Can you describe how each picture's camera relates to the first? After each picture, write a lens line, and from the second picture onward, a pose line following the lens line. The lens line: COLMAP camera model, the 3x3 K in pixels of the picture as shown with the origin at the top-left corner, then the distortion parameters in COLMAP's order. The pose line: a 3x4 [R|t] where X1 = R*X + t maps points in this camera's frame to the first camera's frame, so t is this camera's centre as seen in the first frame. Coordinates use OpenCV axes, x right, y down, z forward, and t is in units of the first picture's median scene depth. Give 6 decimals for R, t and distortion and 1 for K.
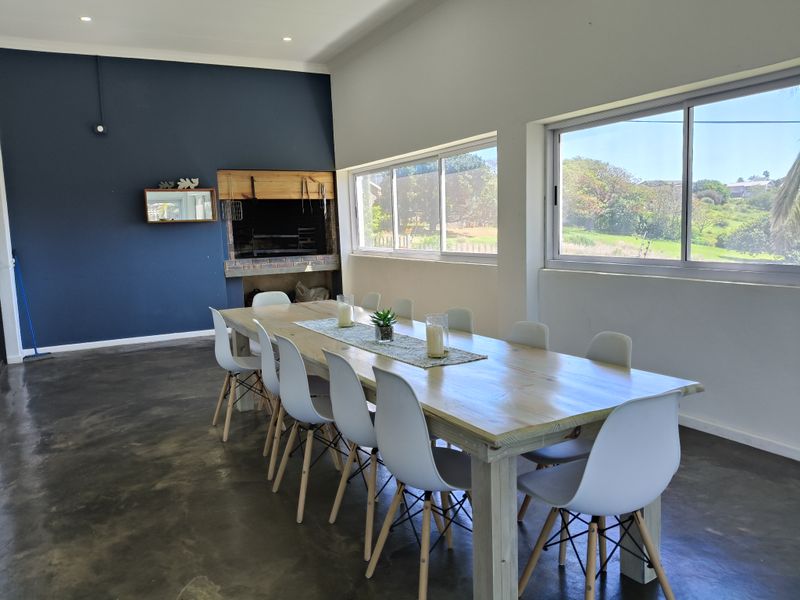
lens RADIAL K [[619.7, 0, 396.2], [0, 619.7, 305.2], [0, 0, 1]] dist [0.029765, -0.013355]
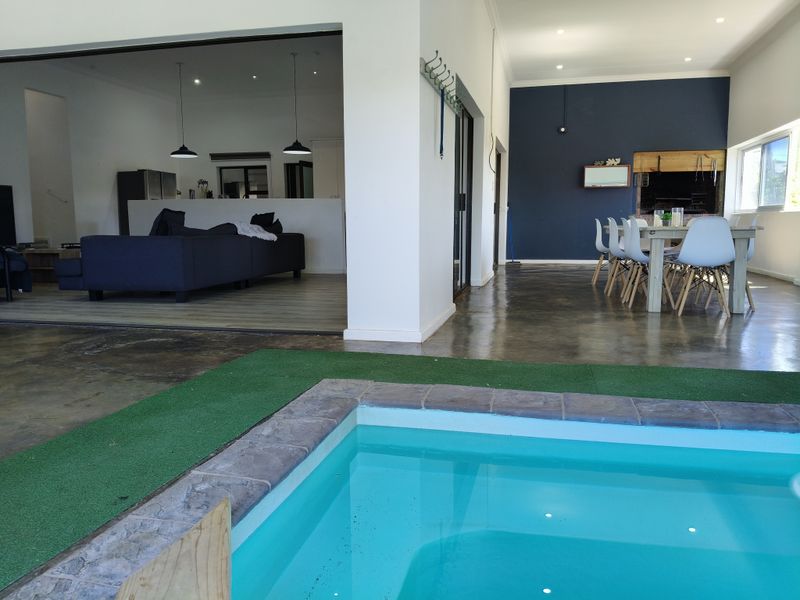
lens RADIAL K [[619.7, 0, 397.8], [0, 619.7, 297.4], [0, 0, 1]] dist [0.029765, -0.013355]
pose [[0.744264, 0.108204, -0.659062, 0.296215], [-0.123537, 0.992065, 0.023369, 0.154185], [0.656361, 0.064026, 0.751725, -0.441830]]
